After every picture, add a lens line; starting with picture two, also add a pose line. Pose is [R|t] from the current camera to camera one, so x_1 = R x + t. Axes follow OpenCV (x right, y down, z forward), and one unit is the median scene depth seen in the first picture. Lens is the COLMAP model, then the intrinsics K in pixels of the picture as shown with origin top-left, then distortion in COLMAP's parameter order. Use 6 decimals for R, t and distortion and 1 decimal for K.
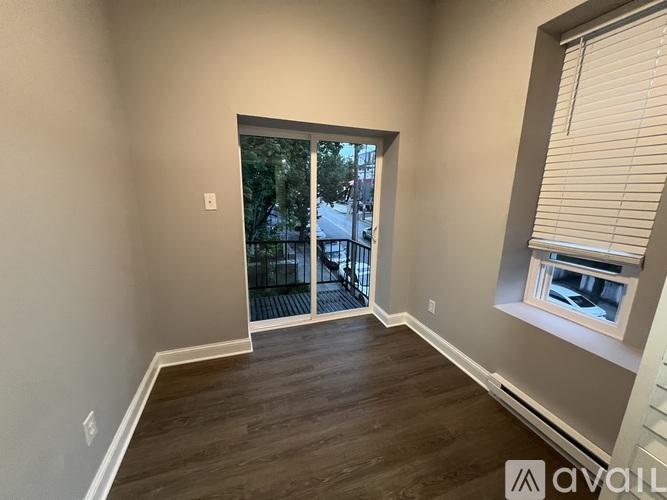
lens RADIAL K [[266.9, 0, 333.5], [0, 266.9, 250.0], [0, 0, 1]] dist [0.000928, 0.000026]
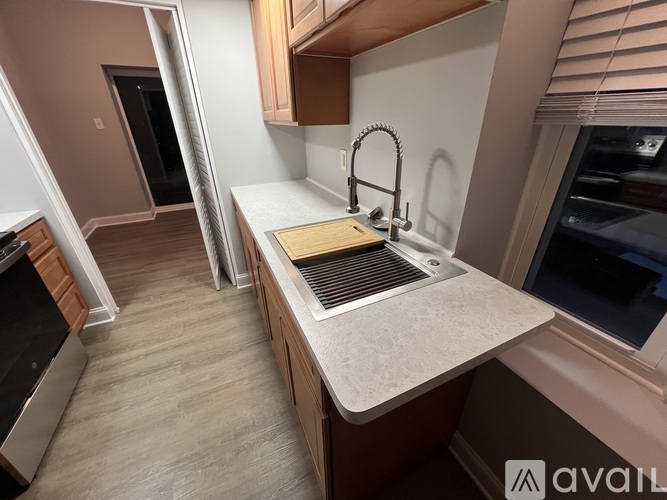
lens RADIAL K [[262.8, 0, 333.5], [0, 262.8, 250.0], [0, 0, 1]] dist [-0.002249, -0.000306]
pose [[0.993584, -0.078480, 0.081441, 0.759458], [0.057323, 0.970170, 0.235553, 0.268401], [-0.097498, -0.229373, 0.968443, -0.861936]]
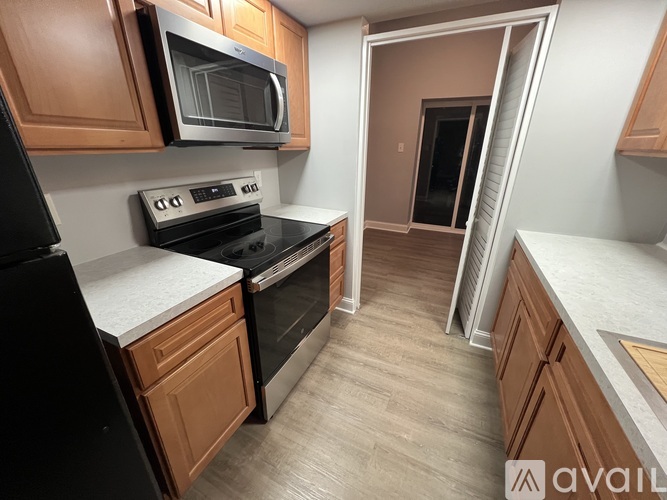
lens RADIAL K [[262.8, 0, 333.5], [0, 262.8, 250.0], [0, 0, 1]] dist [-0.002249, -0.000306]
pose [[0.716717, 0.244186, -0.653215, 0.612023], [-0.153597, 0.968964, 0.193691, 0.243376], [0.680239, -0.038489, 0.731979, -0.762059]]
